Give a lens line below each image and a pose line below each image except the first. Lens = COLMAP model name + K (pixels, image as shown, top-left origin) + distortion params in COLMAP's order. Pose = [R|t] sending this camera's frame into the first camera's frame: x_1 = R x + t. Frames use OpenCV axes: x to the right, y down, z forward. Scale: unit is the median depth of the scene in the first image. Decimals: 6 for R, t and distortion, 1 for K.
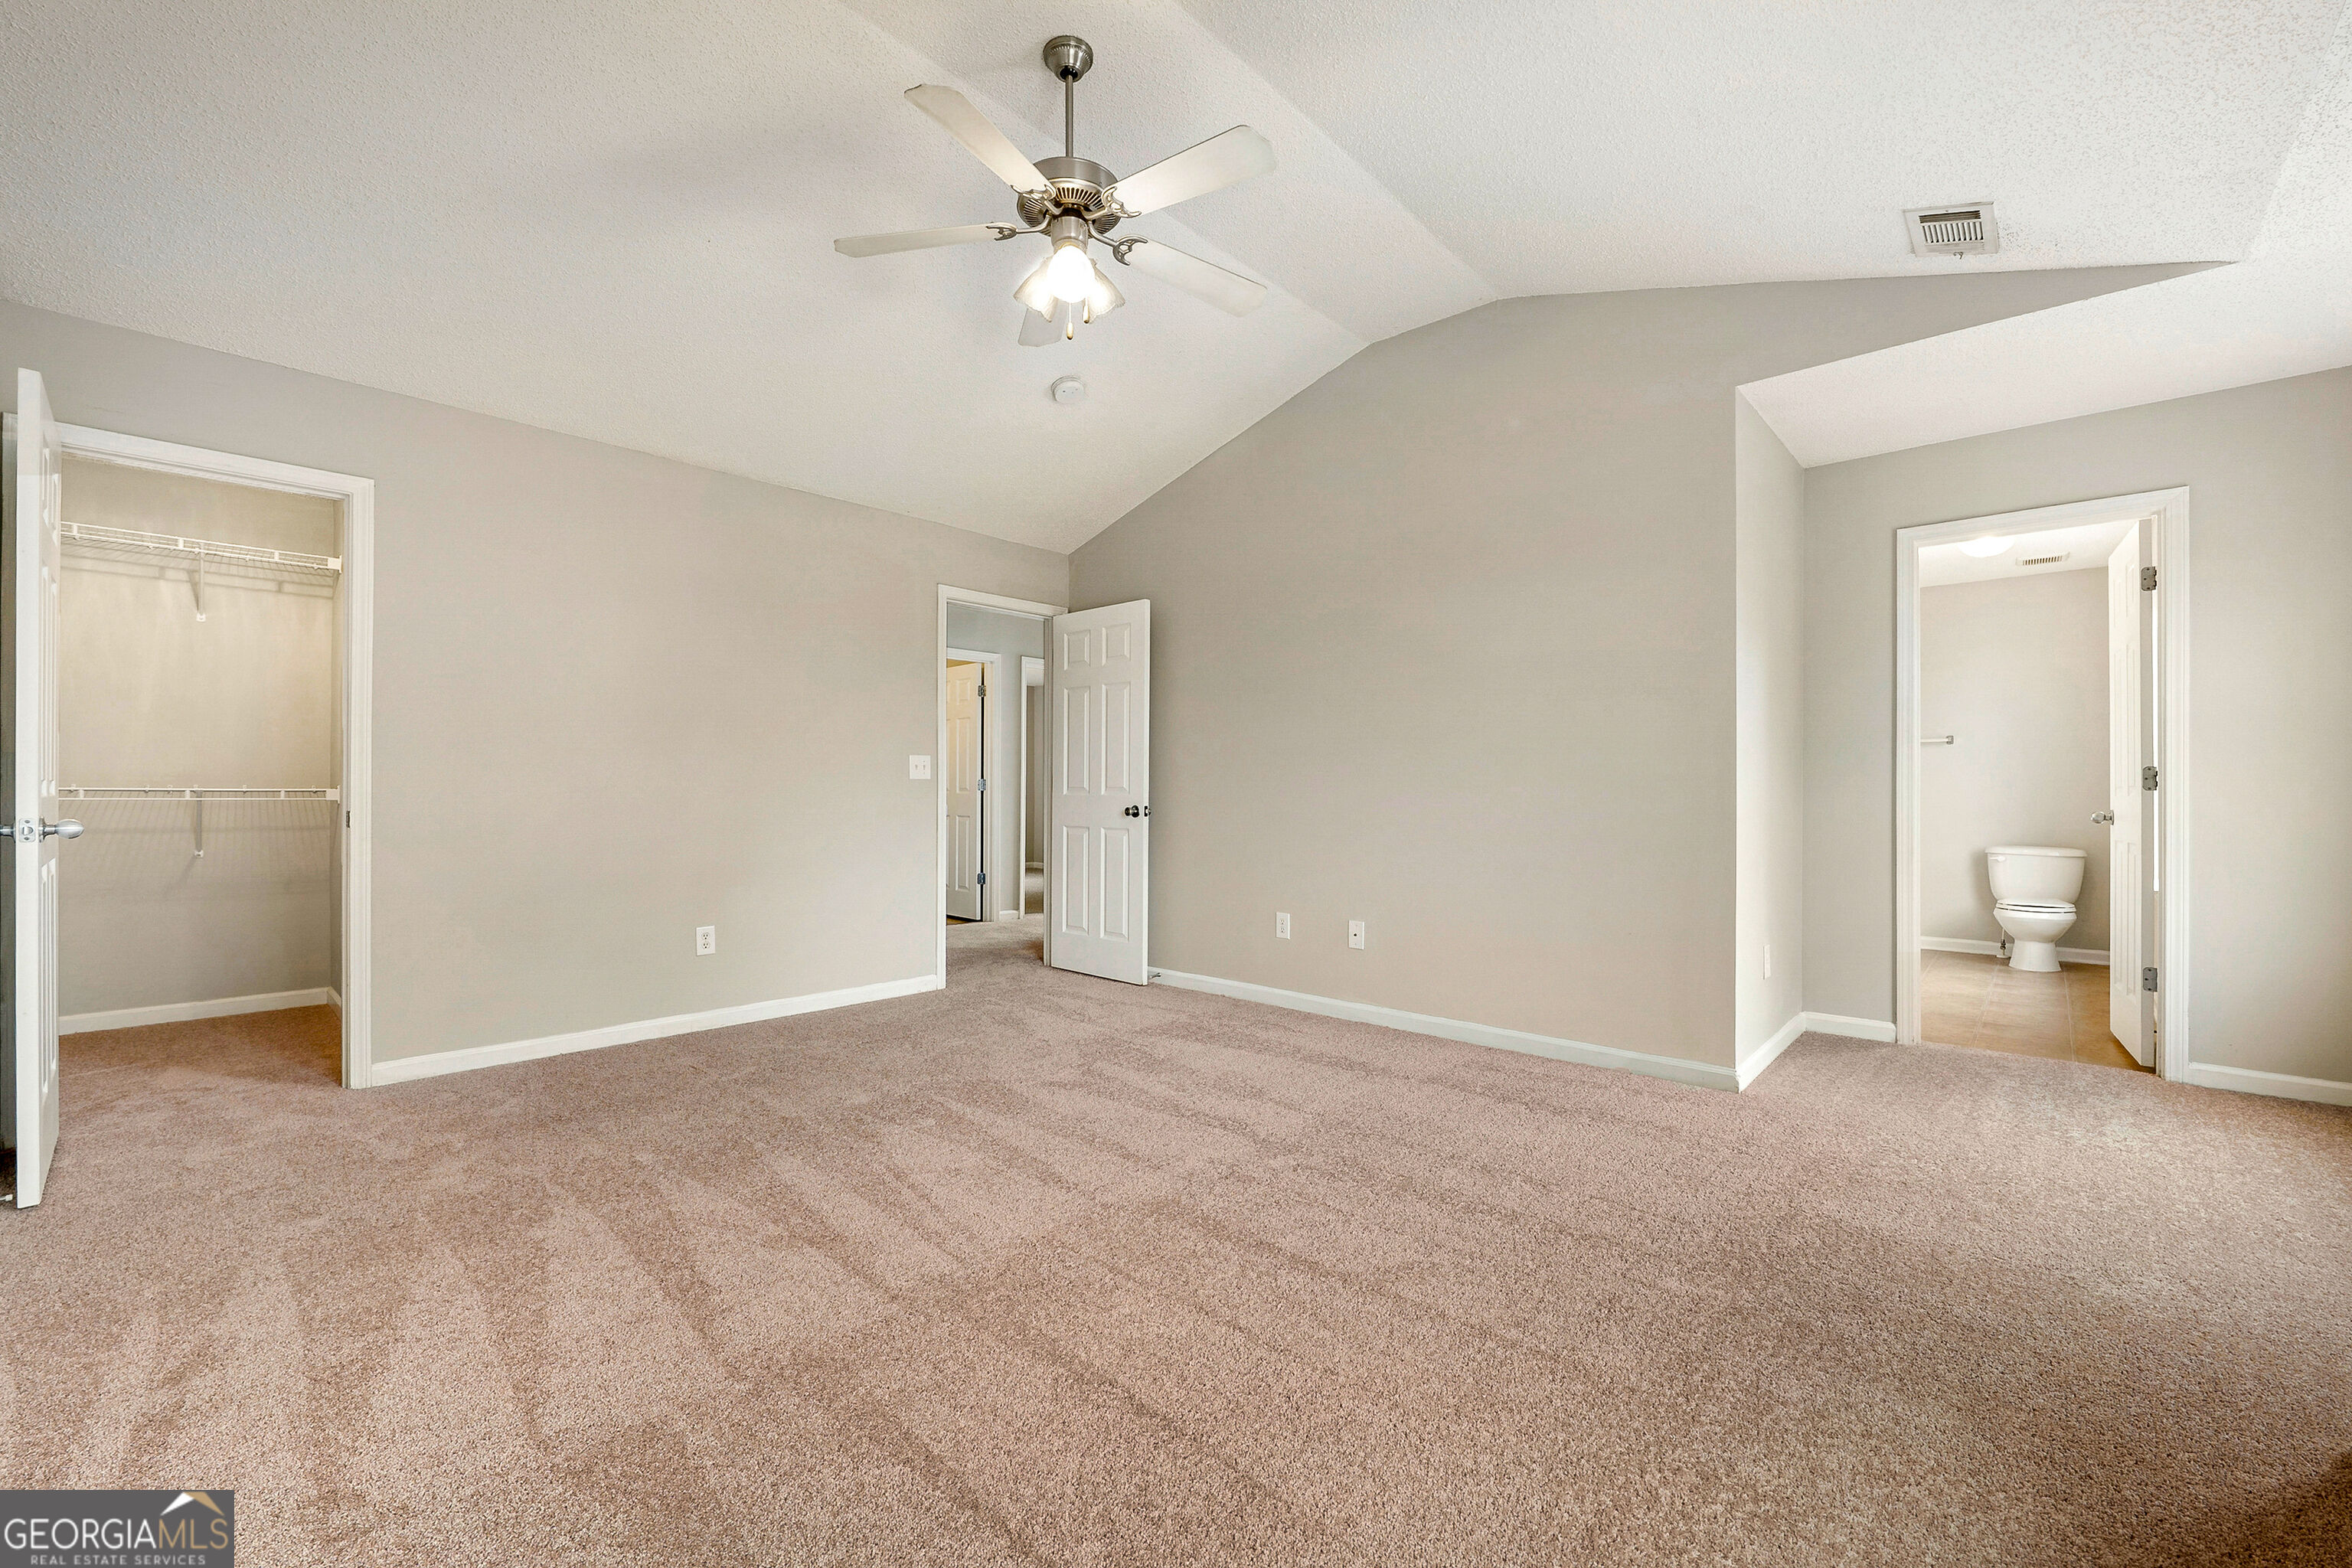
lens RADIAL K [[980.4, 0, 1171.1], [0, 980.4, 791.2], [0, 0, 1]] dist [-0.002873, -0.000951]
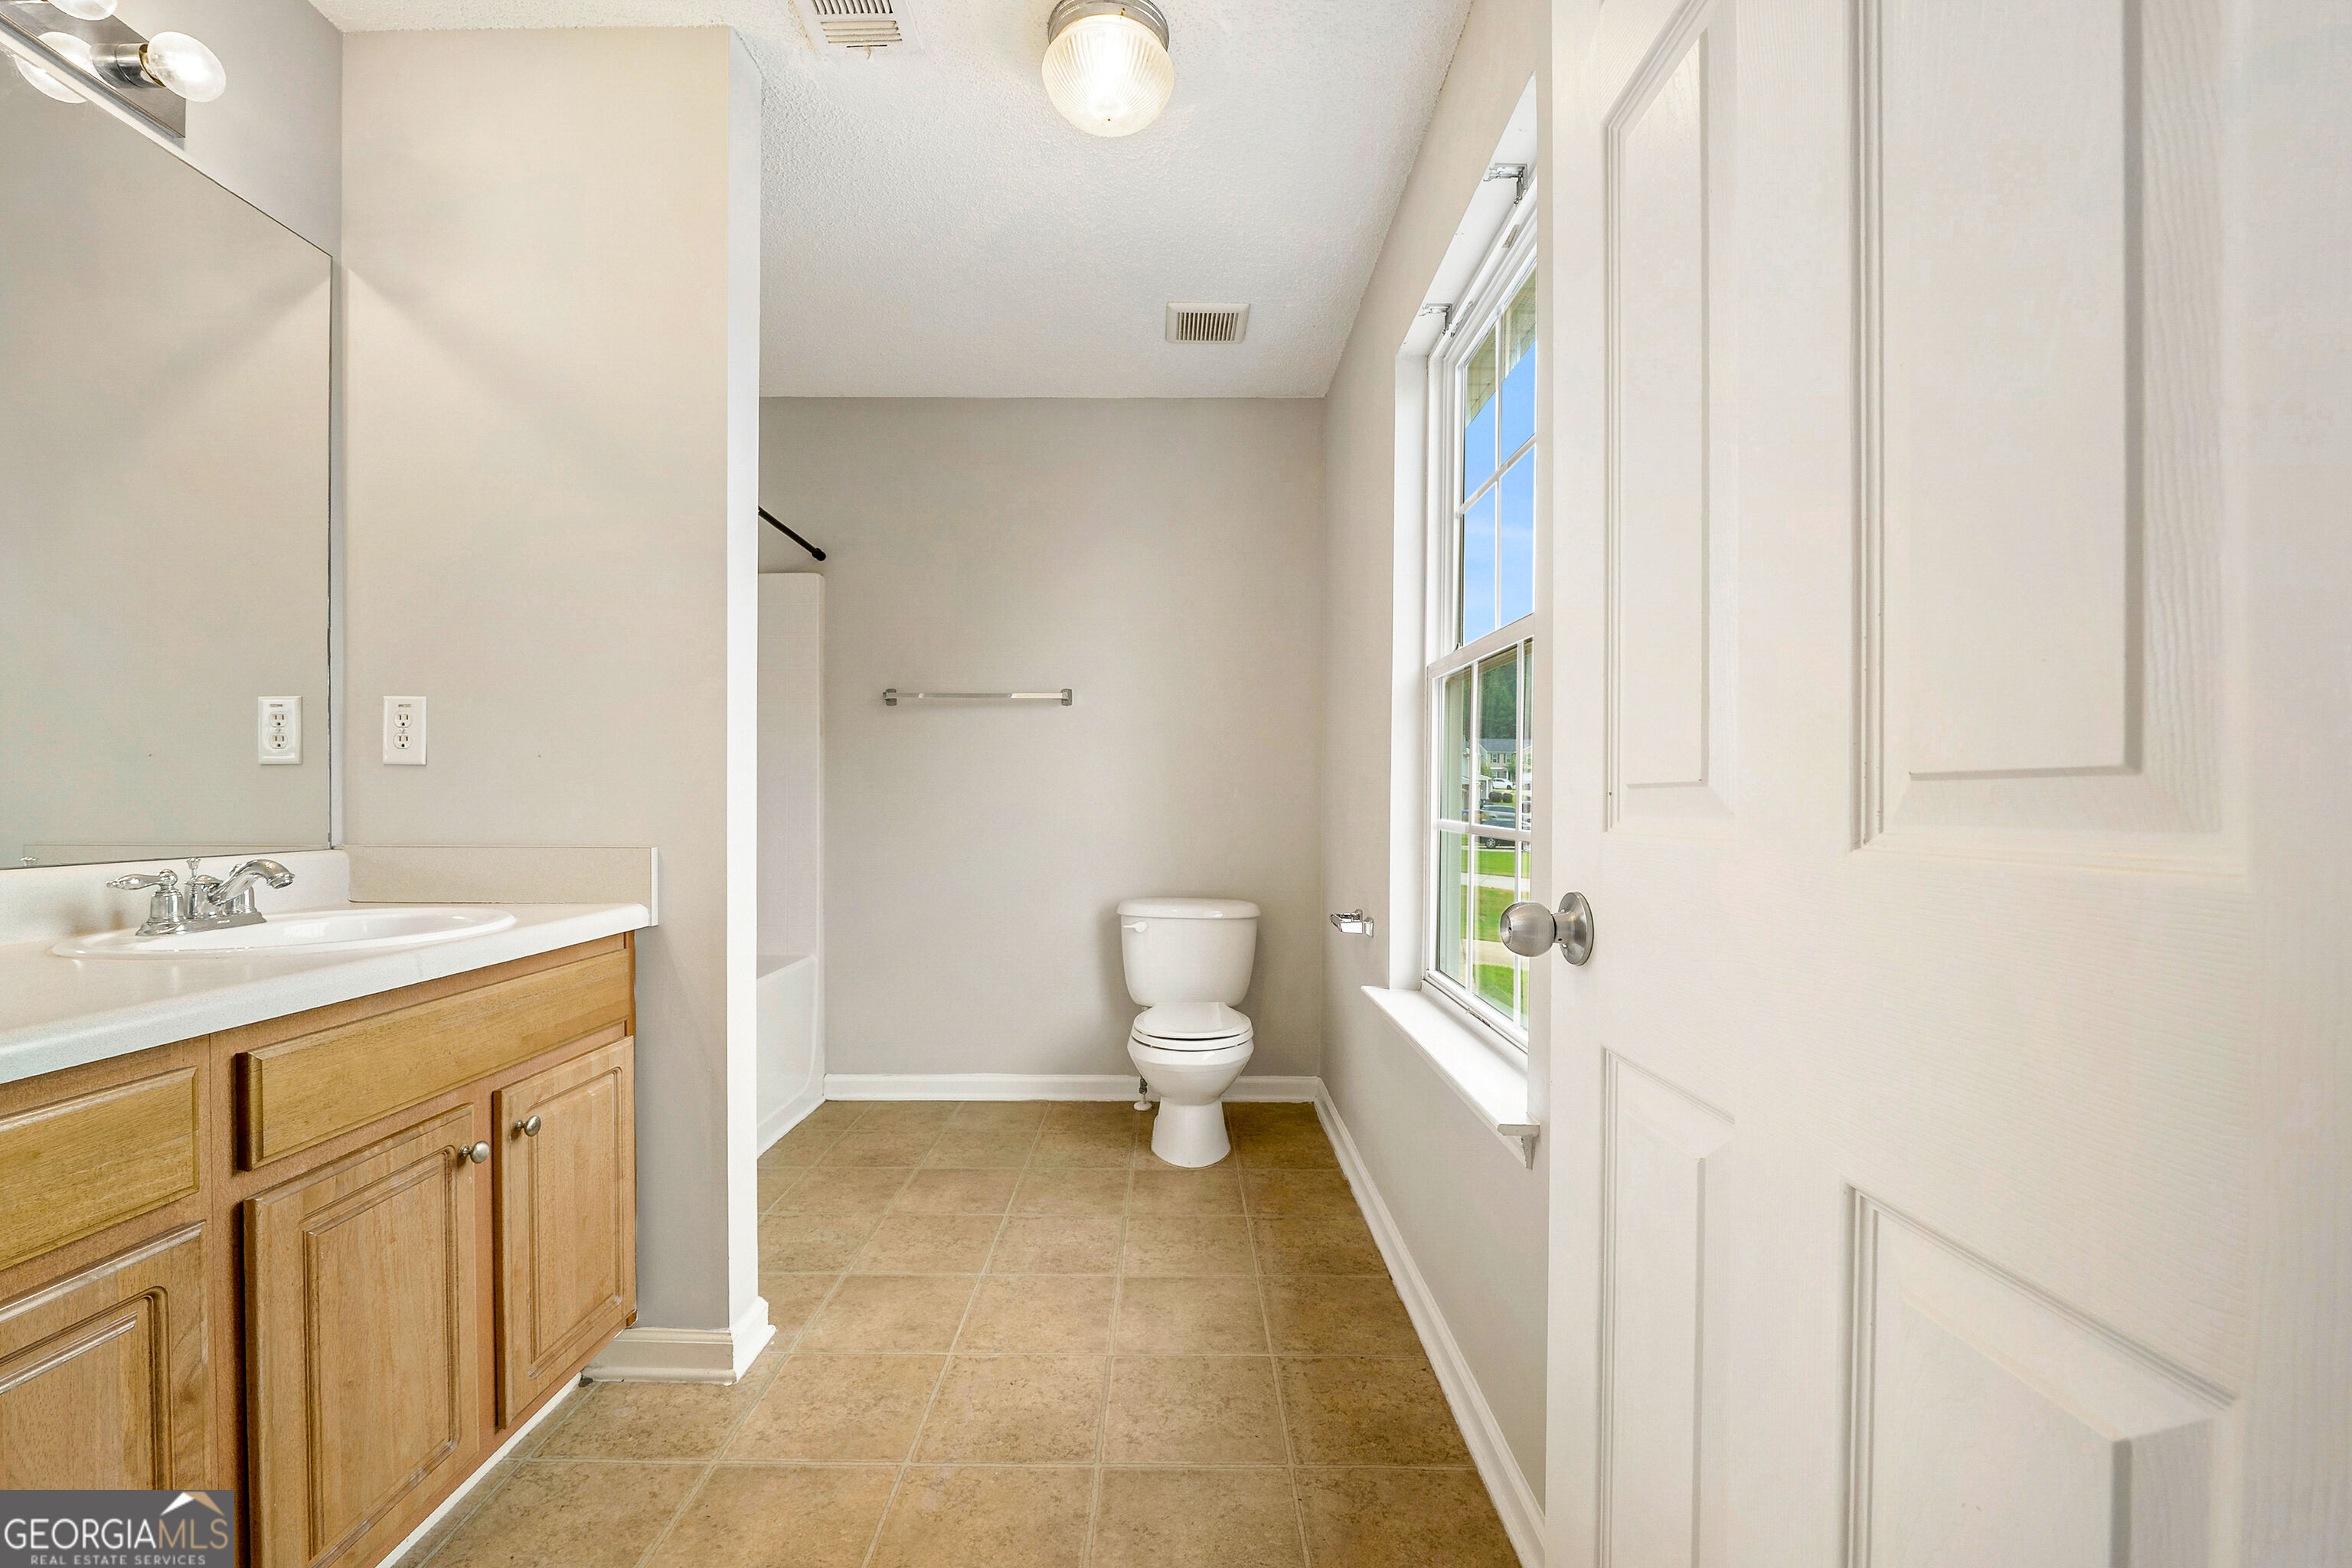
lens RADIAL K [[980.4, 0, 1171.1], [0, 980.4, 791.2], [0, 0, 1]] dist [-0.002873, -0.000951]
pose [[0.743668, 0.001637, 0.668547, 0.522303], [-0.006475, 0.999968, 0.004754, -0.005980], [-0.668518, -0.007864, 0.743654, 0.613744]]
